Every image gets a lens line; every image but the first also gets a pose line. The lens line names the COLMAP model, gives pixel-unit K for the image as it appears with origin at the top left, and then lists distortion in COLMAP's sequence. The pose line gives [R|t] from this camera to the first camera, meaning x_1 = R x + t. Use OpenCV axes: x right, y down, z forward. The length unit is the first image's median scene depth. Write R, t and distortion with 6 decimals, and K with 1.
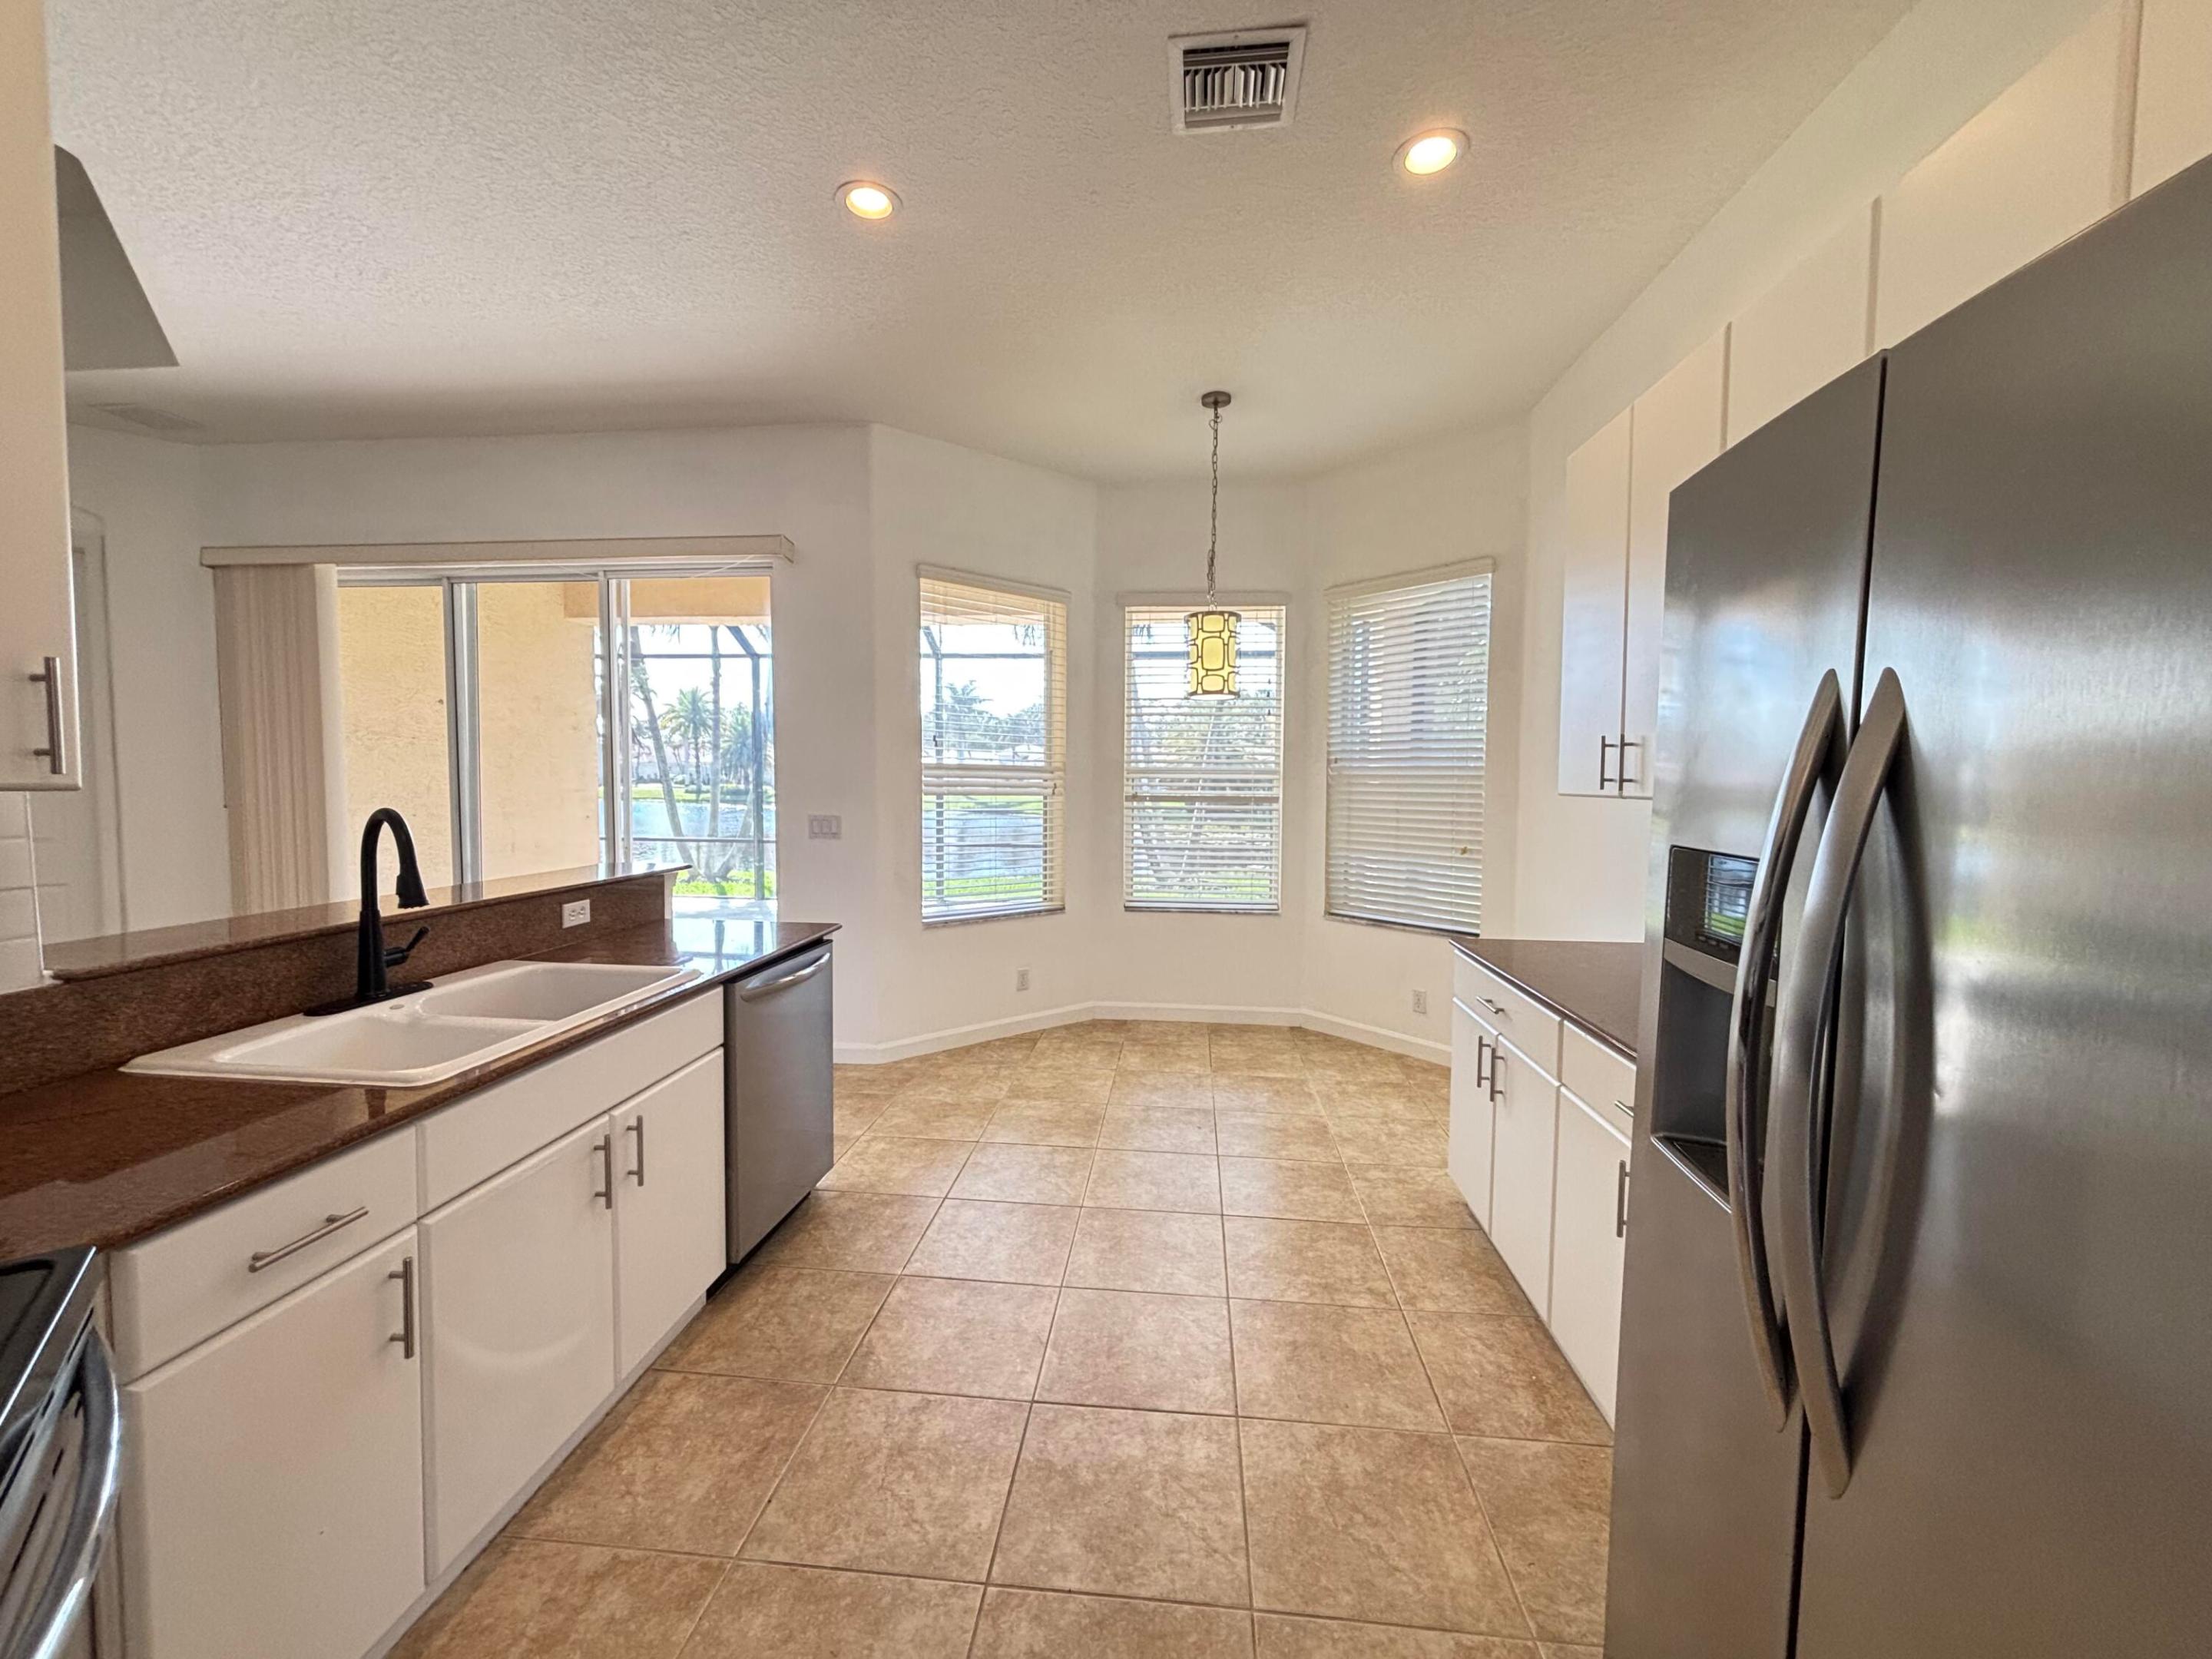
lens RADIAL K [[889.1, 0, 1102.8], [0, 889.1, 829.7], [0, 0, 1]] dist [0.001271, -0.000107]
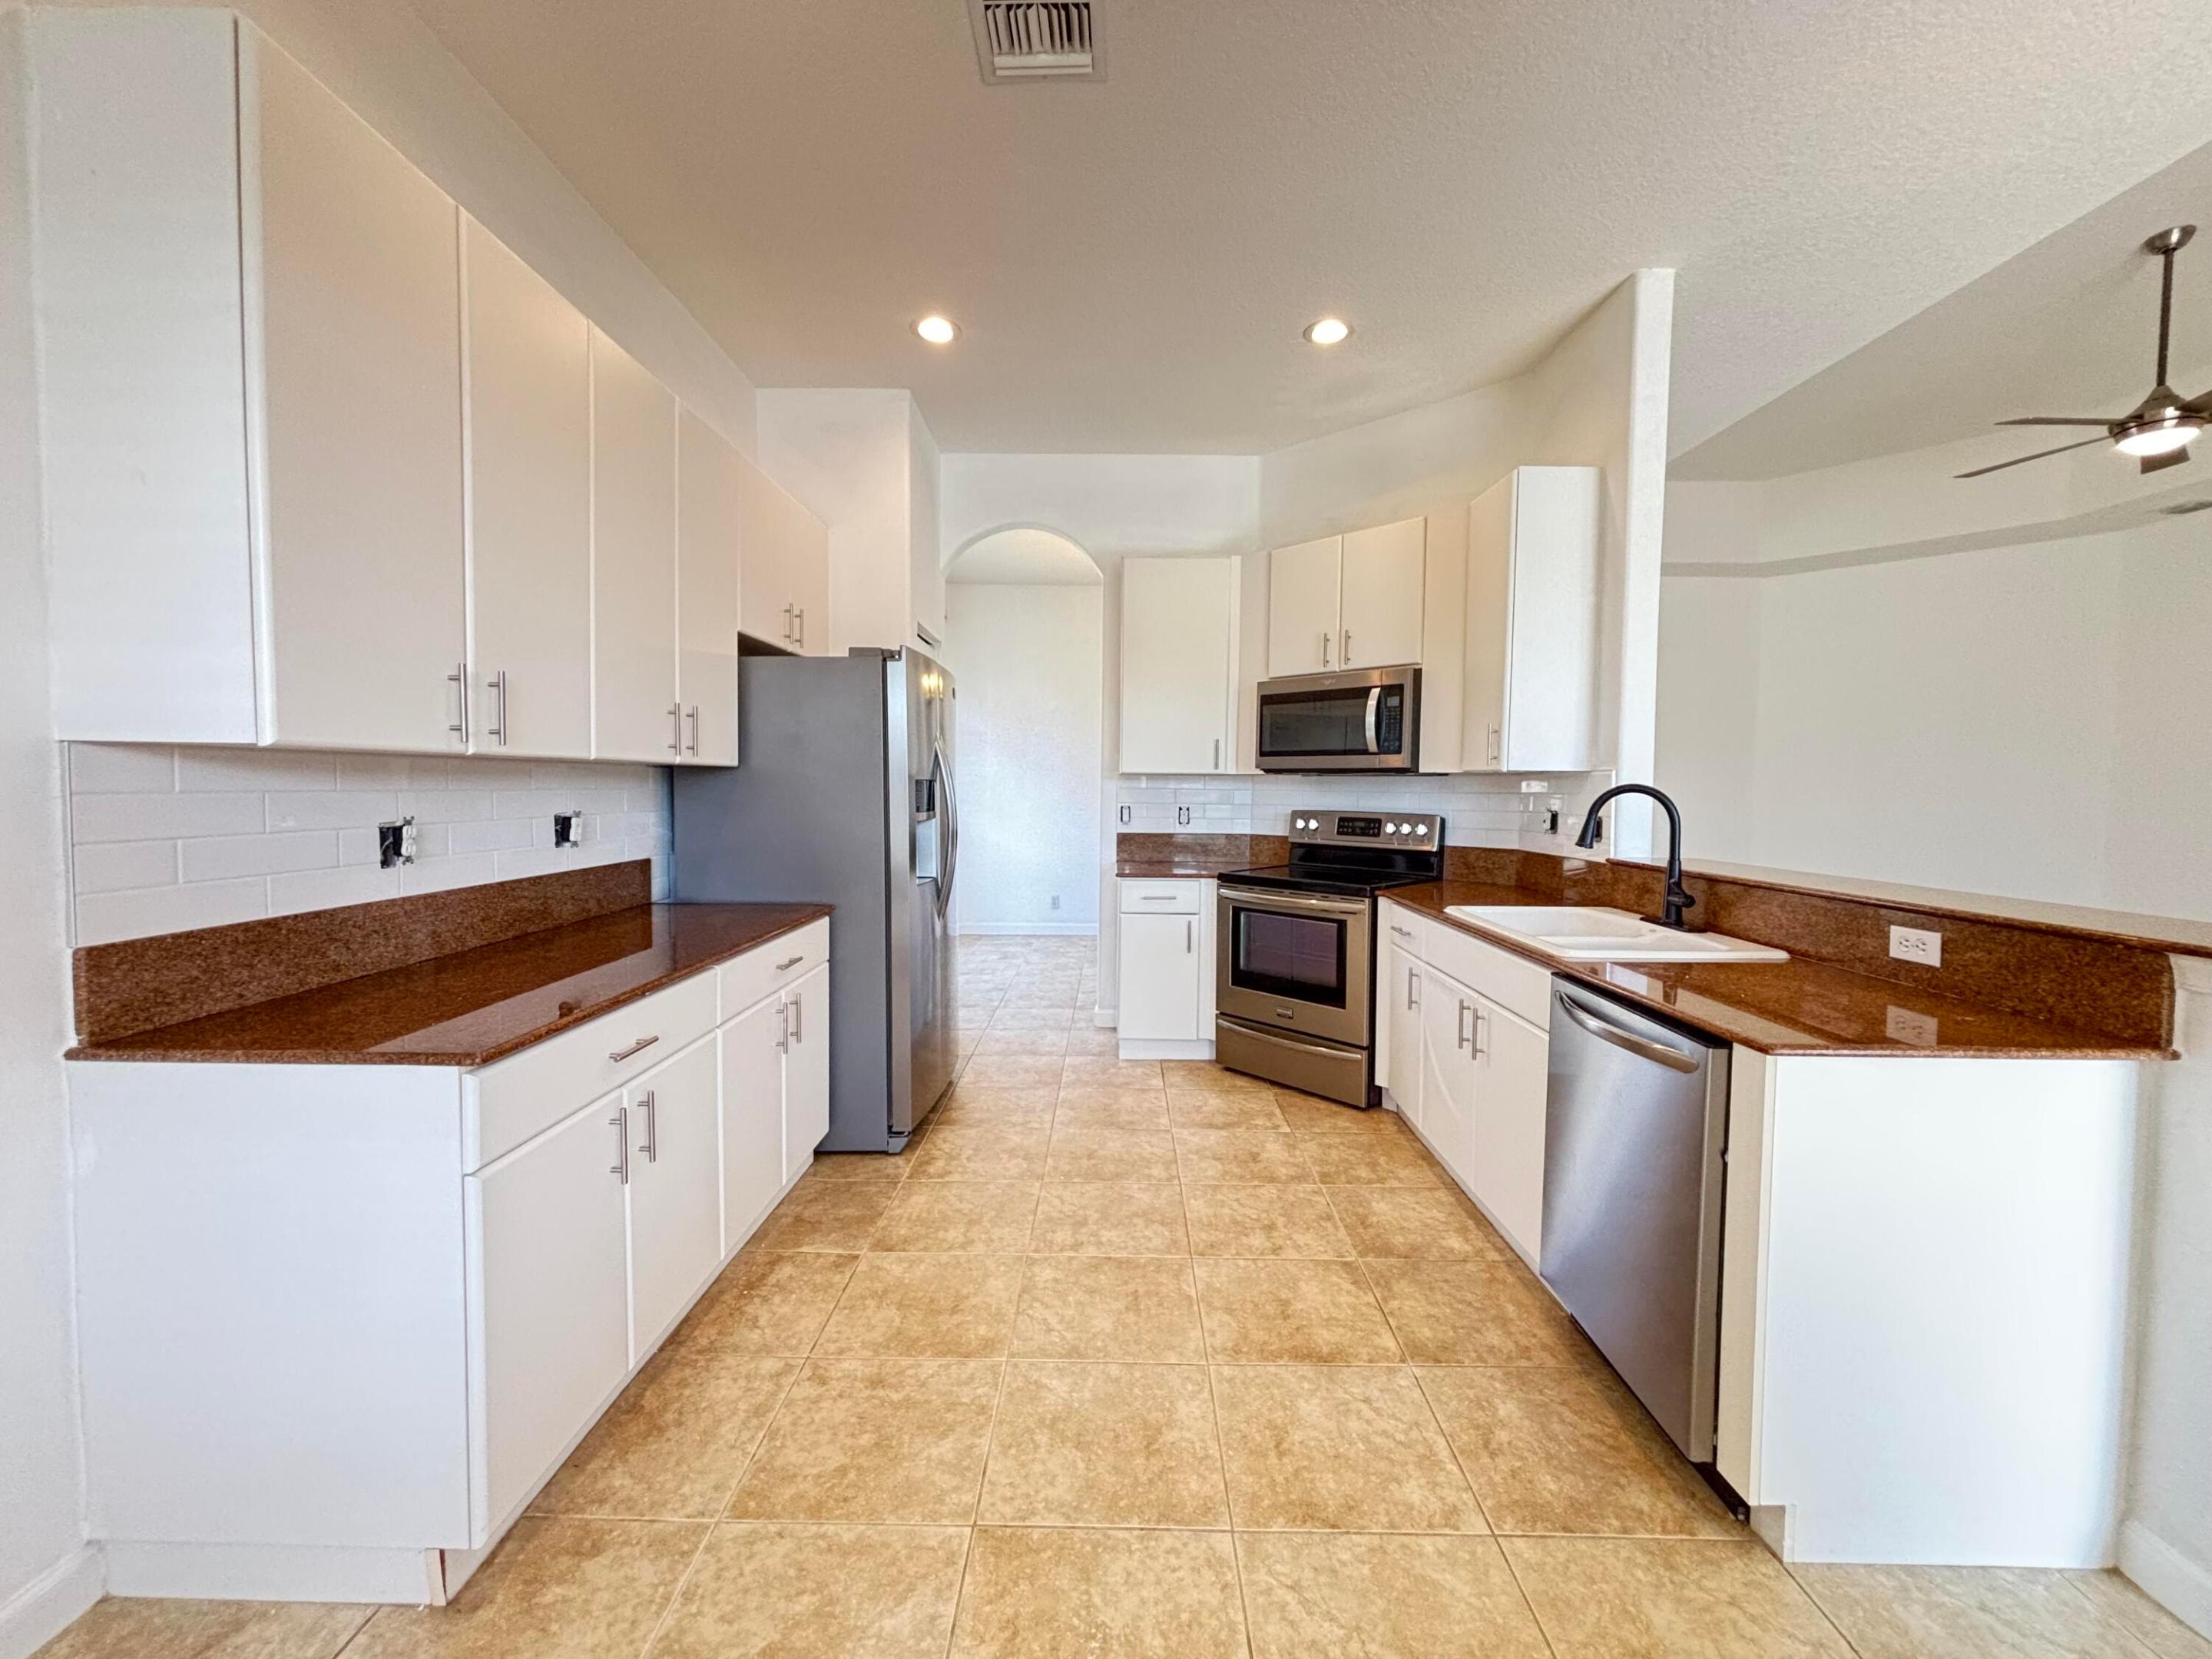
lens RADIAL K [[890.0, 0, 1104.0], [0, 890.0, 827.7], [0, 0, 1]] dist [-0.002853, 0.000157]
pose [[-0.996741, -0.013920, -0.079462, 0.072216], [-0.022242, 0.994241, 0.104833, -0.037759], [0.077545, 0.106259, -0.991310, 1.044954]]
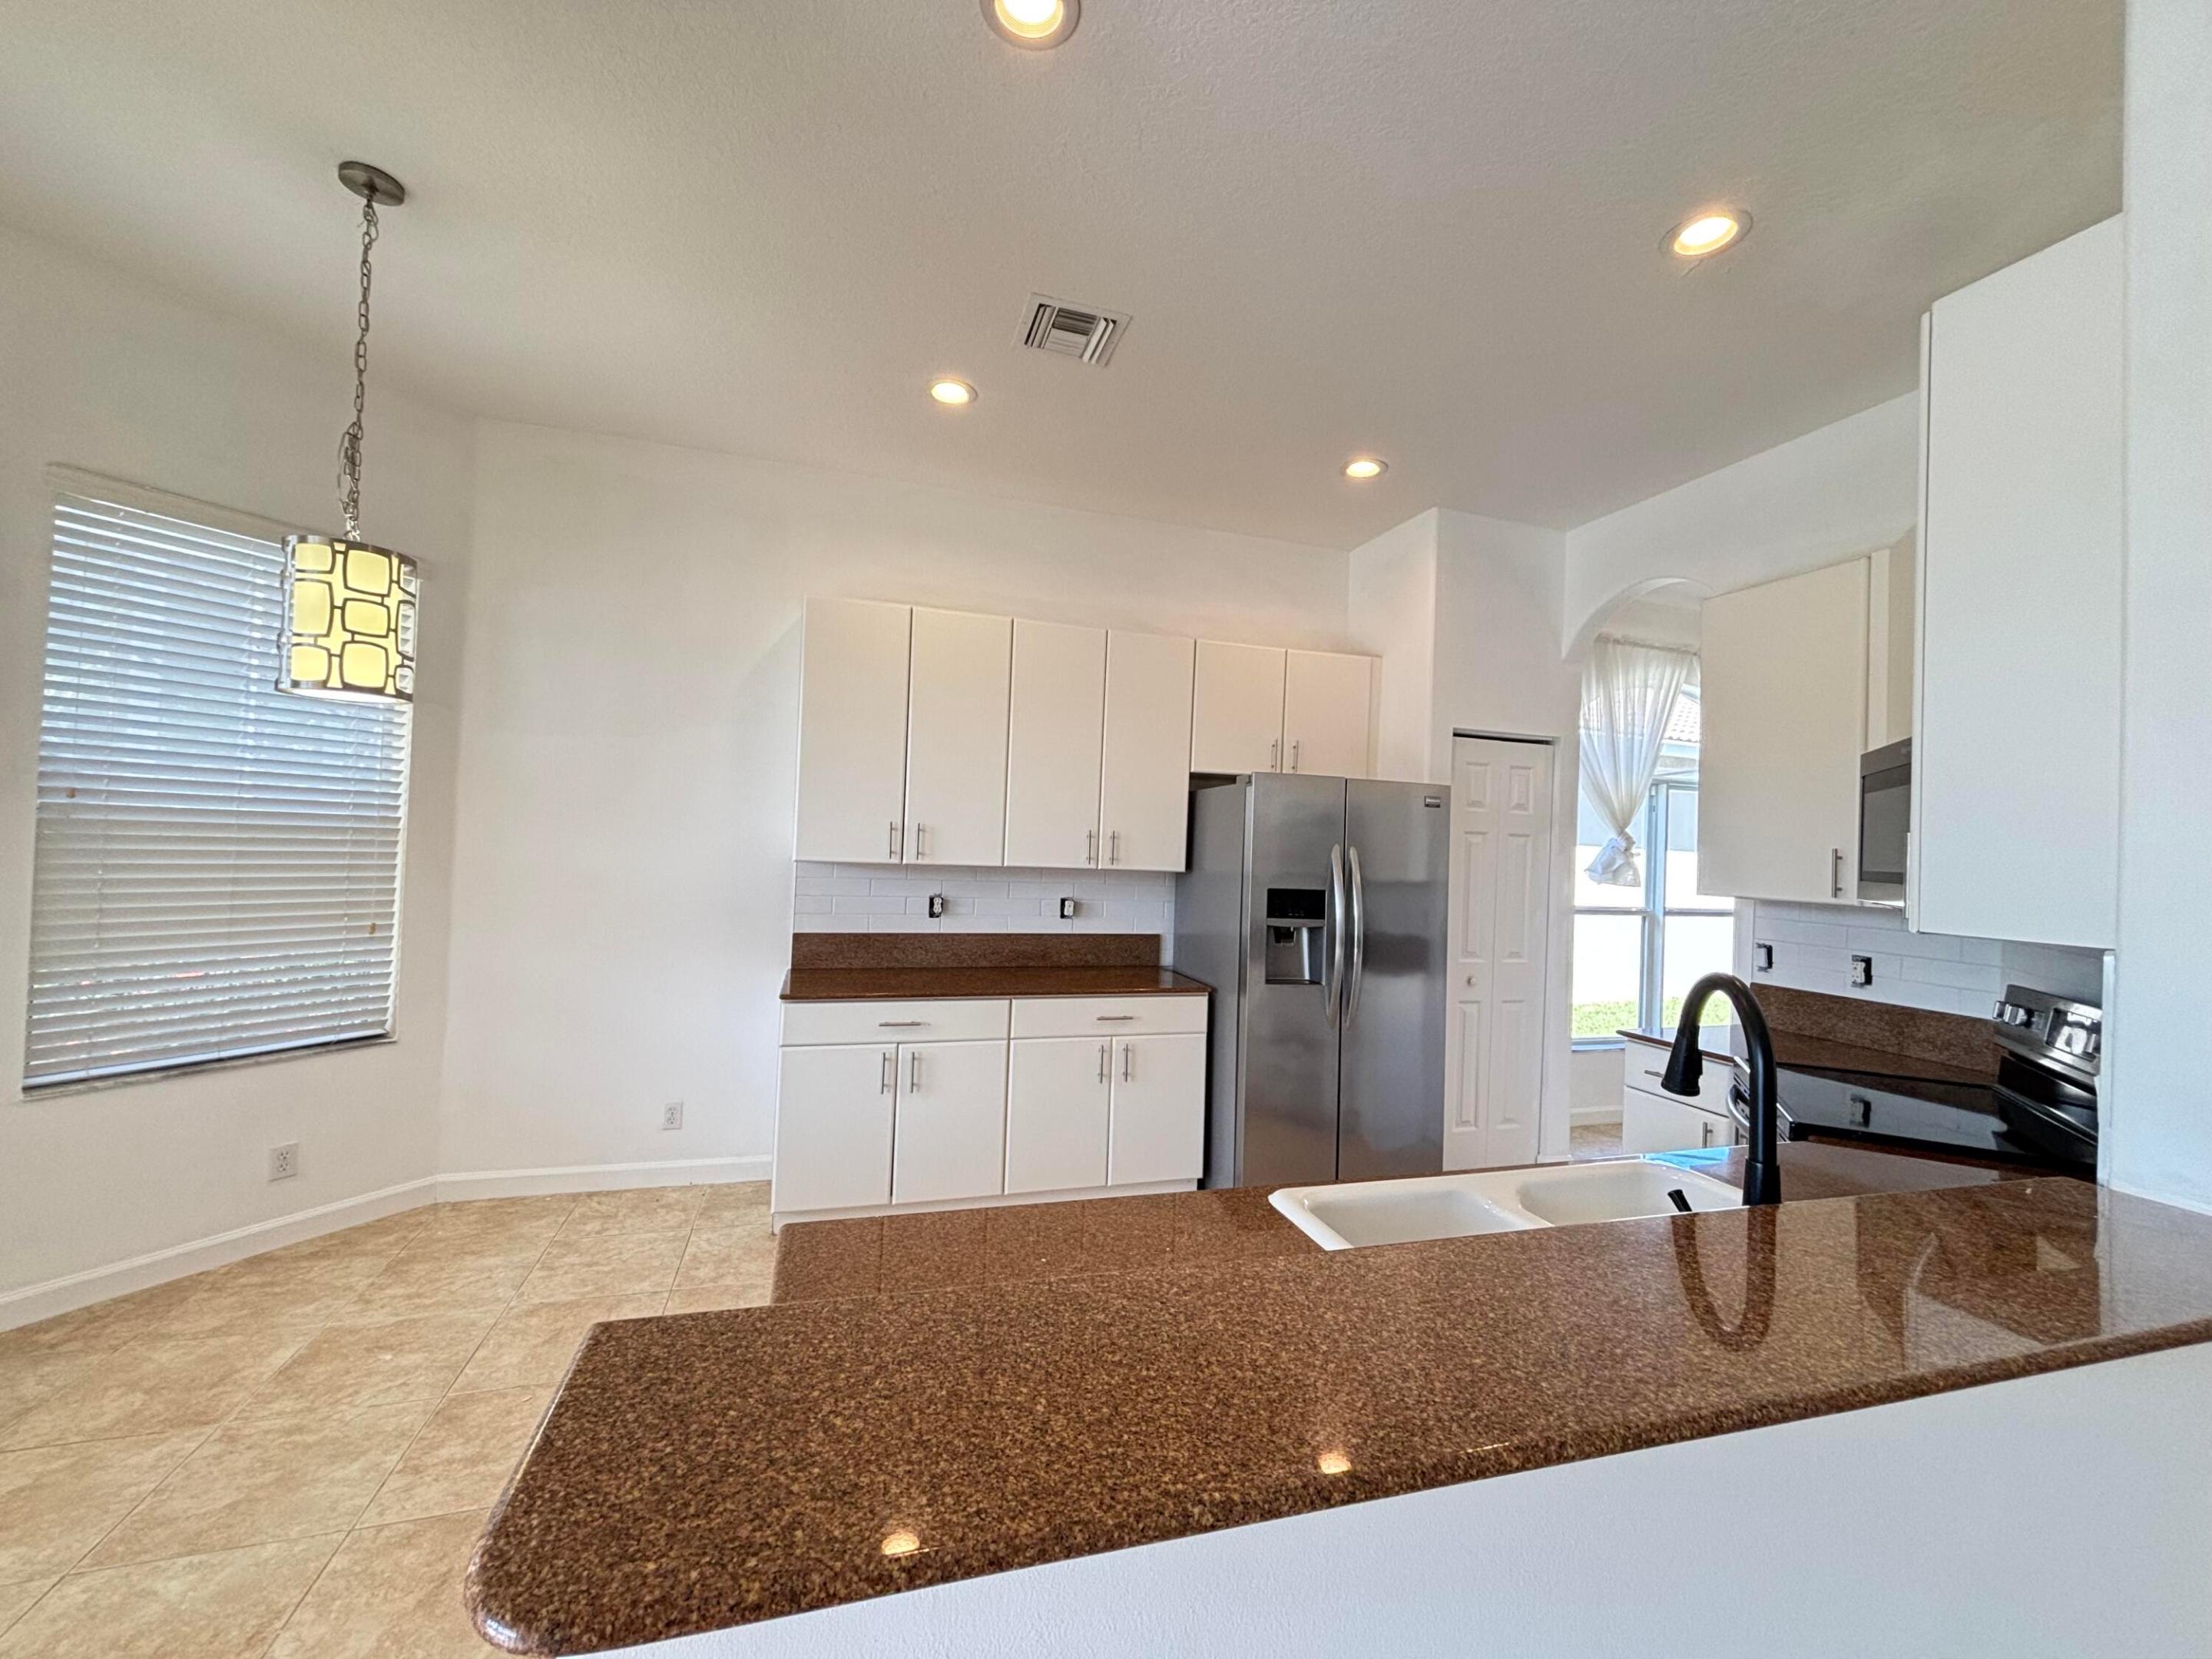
lens RADIAL K [[908.0, 0, 1102.5], [0, 908.0, 840.7], [0, 0, 1]] dist [0.000053, 0.018779]
pose [[-0.391180, -0.018815, 0.920122, -0.568374], [0.010808, 0.999628, 0.025035, -0.065551], [-0.920251, 0.019738, -0.390831, 0.763533]]
